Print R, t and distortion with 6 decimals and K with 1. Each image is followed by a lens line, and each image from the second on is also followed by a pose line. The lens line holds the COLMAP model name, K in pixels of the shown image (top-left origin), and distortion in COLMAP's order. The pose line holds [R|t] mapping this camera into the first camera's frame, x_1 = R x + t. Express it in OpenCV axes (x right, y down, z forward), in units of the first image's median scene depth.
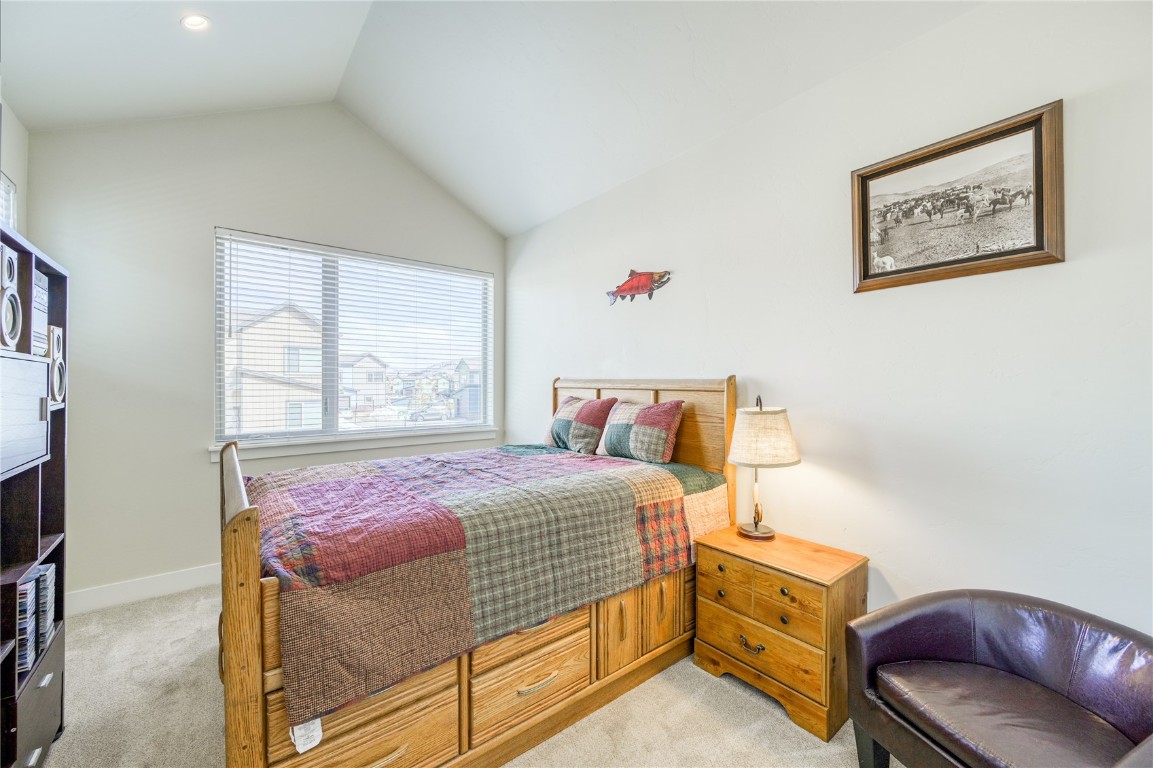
lens RADIAL K [[460.7, 0, 578.4], [0, 460.7, 382.7], [0, 0, 1]] dist [0.001503, 0.000181]
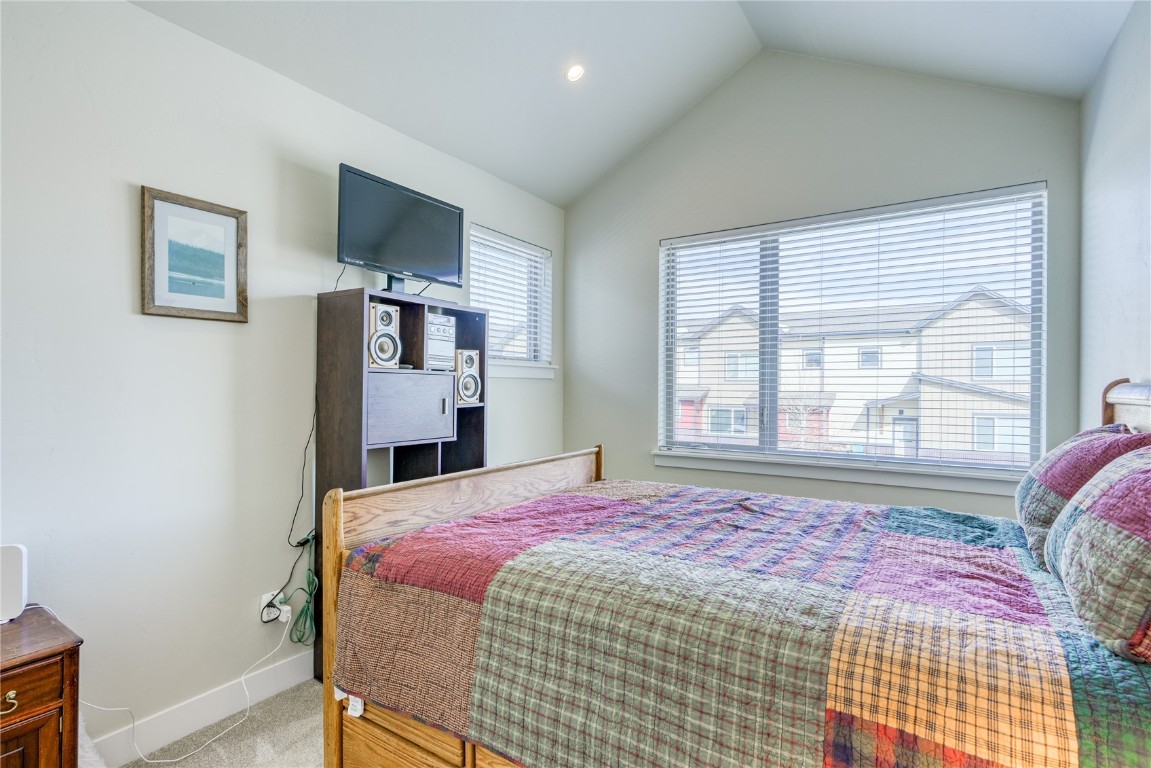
lens RADIAL K [[549.8, 0, 575.2], [0, 549.8, 386.3], [0, 0, 1]] dist [-0.000526, 0.000095]
pose [[0.306530, -0.005192, -0.951847, 0.548240], [-0.004665, 0.999965, -0.006957, 0.002786], [0.951849, 0.006573, 0.306495, 0.709210]]
